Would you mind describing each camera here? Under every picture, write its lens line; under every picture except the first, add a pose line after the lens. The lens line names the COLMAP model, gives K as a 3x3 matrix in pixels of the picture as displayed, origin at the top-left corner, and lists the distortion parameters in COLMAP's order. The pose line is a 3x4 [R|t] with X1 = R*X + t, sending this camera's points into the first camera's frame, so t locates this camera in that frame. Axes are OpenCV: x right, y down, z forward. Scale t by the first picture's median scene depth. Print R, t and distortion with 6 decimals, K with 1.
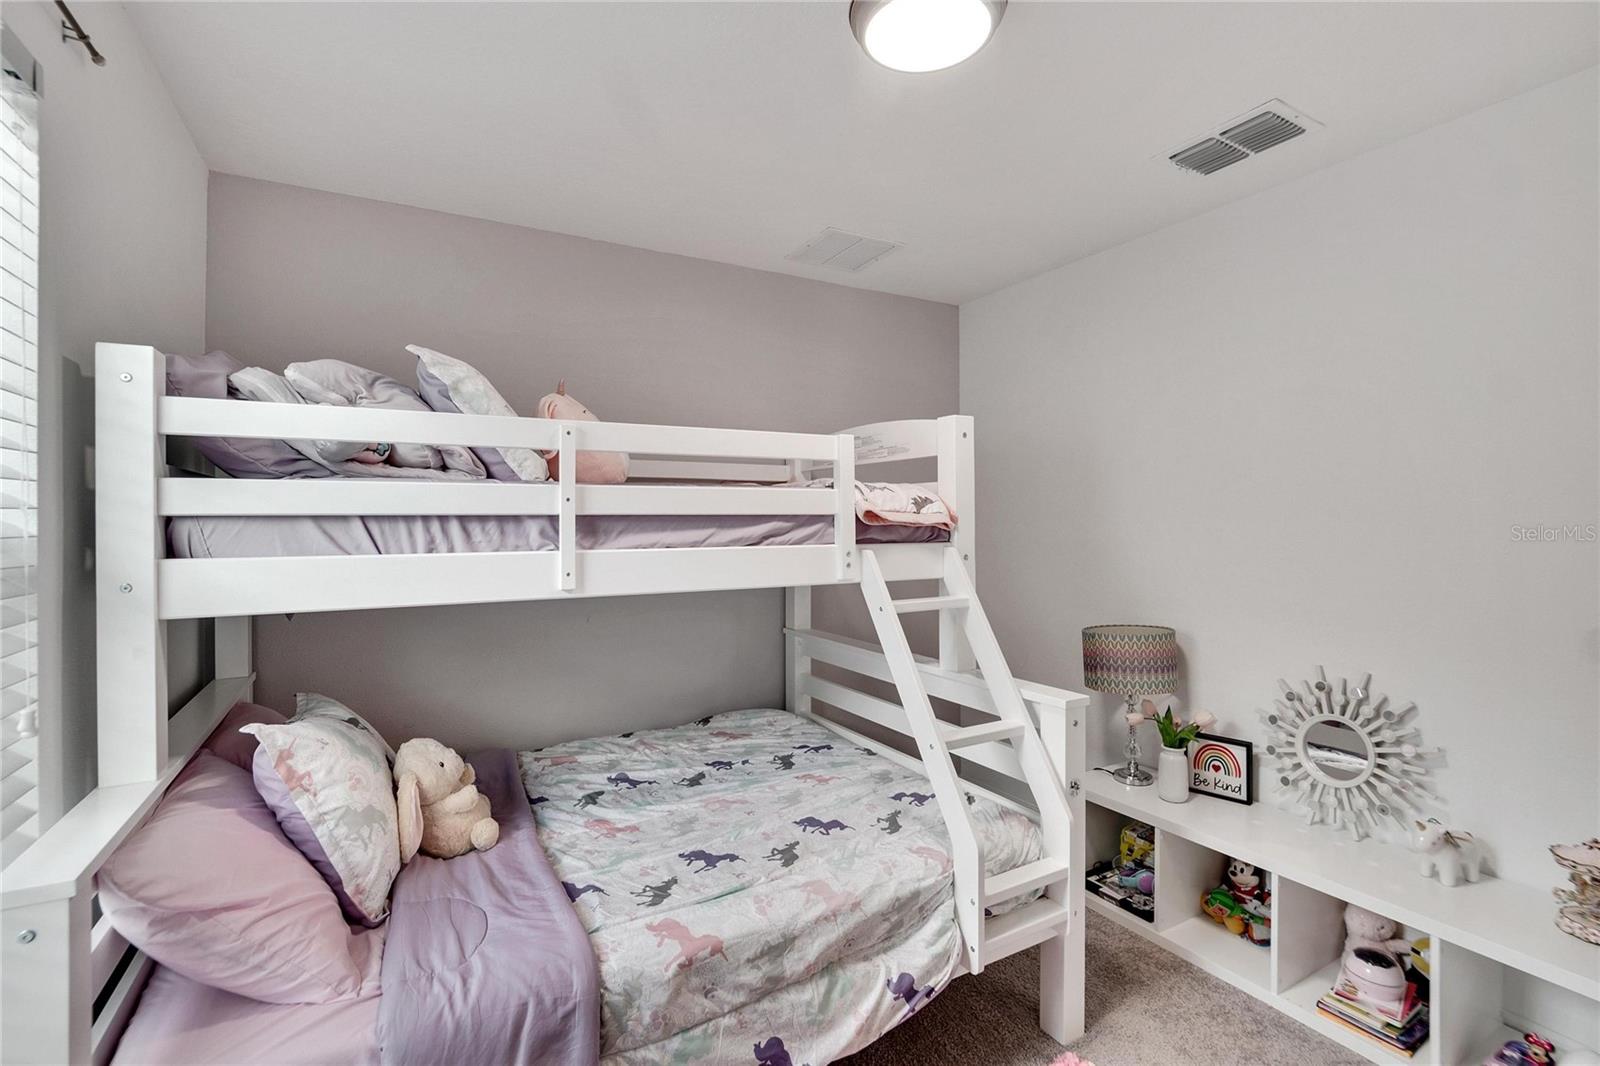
lens RADIAL K [[721.2, 0, 784.4], [0, 721.2, 521.3], [0, 0, 1]] dist [-0.015463, 0.003177]
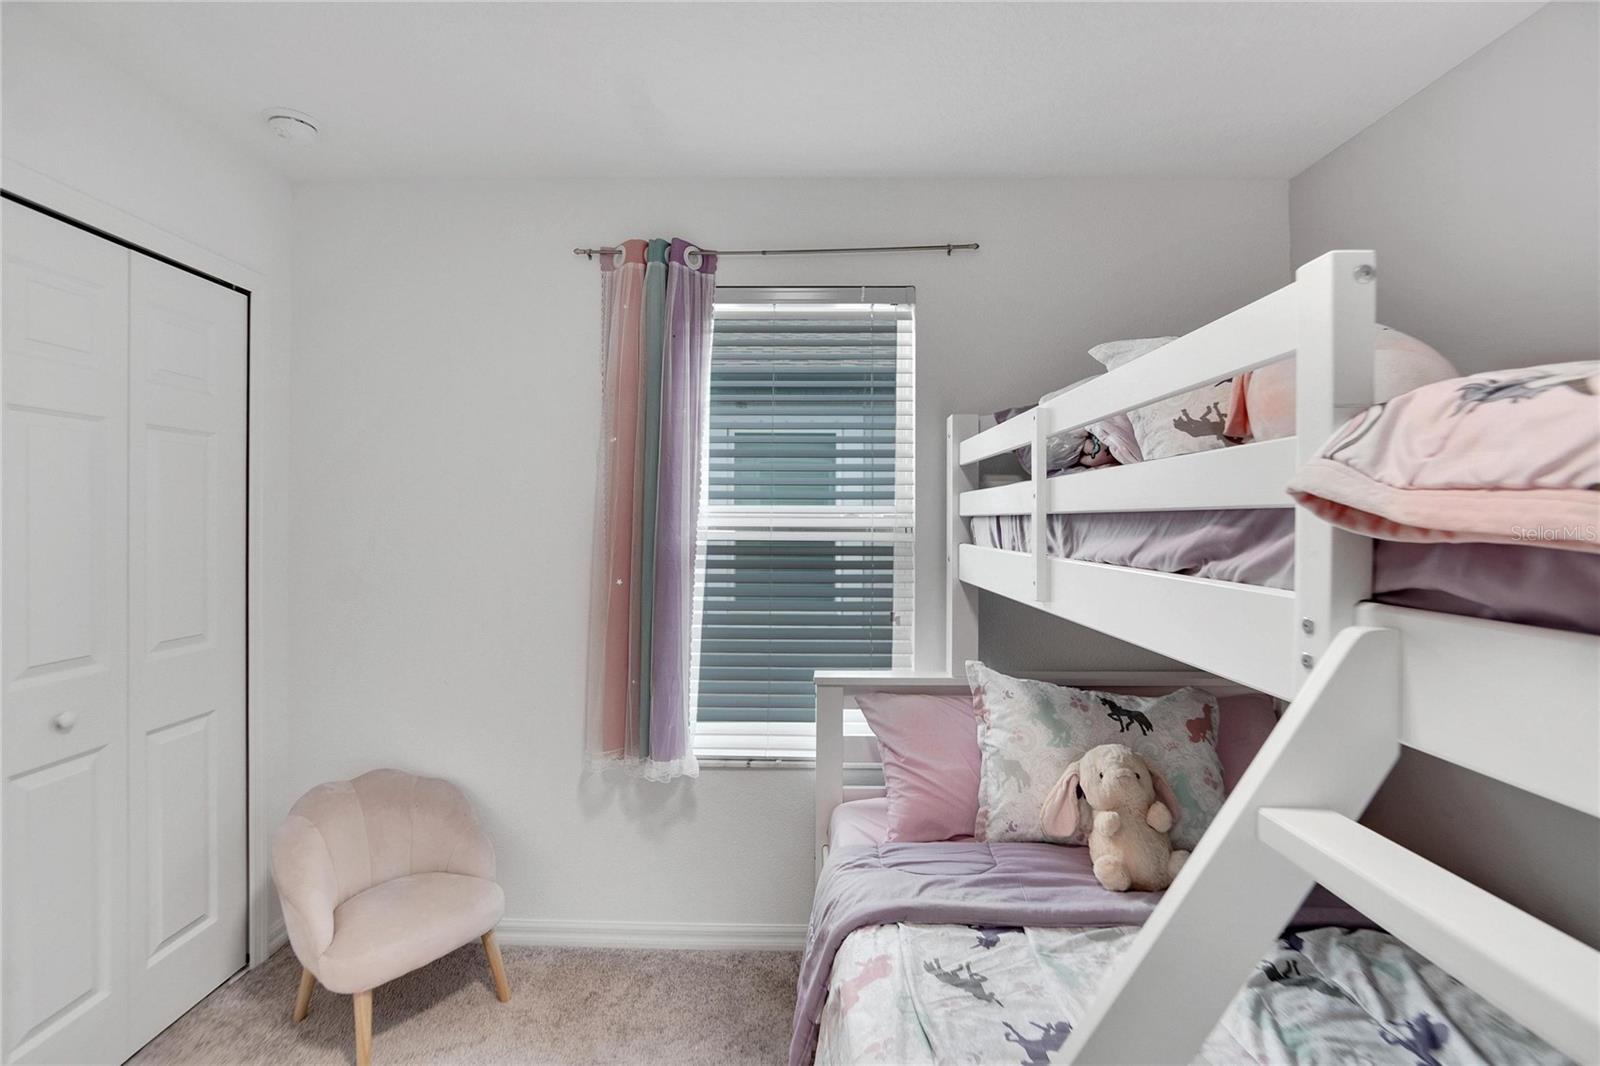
lens RADIAL K [[721.2, 0, 794.8], [0, 721.2, 520.3], [0, 0, 1]] dist [-0.015463, 0.003177]
pose [[-0.486559, 0.001131, -0.873647, 0.603509], [-0.008490, 0.999946, 0.006023, -0.003556], [0.873606, 0.010348, -0.486523, 1.194550]]
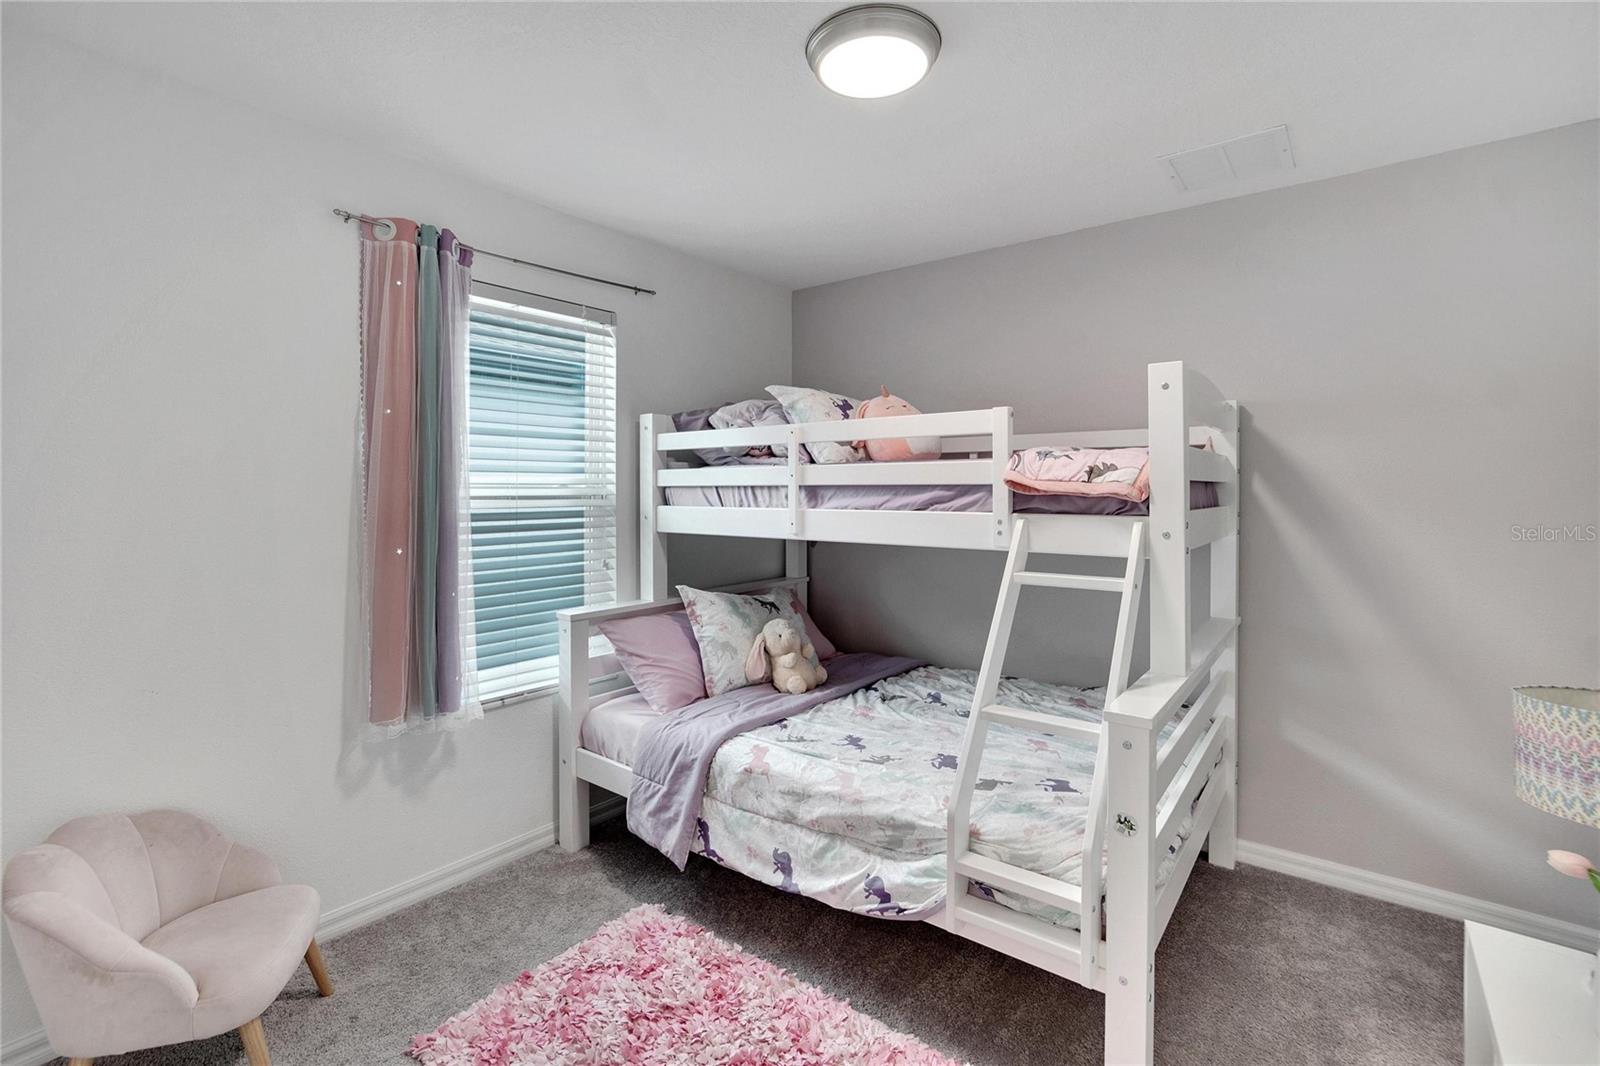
lens RADIAL K [[721.2, 0, 797.0], [0, 721.2, 490.1], [0, 0, 1]] dist [-0.015463, 0.003177]
pose [[0.395338, 0.003460, -0.918529, 1.158222], [-0.005084, 0.999986, 0.001579, -0.001014], [0.918522, 0.004045, 0.395350, 0.403079]]
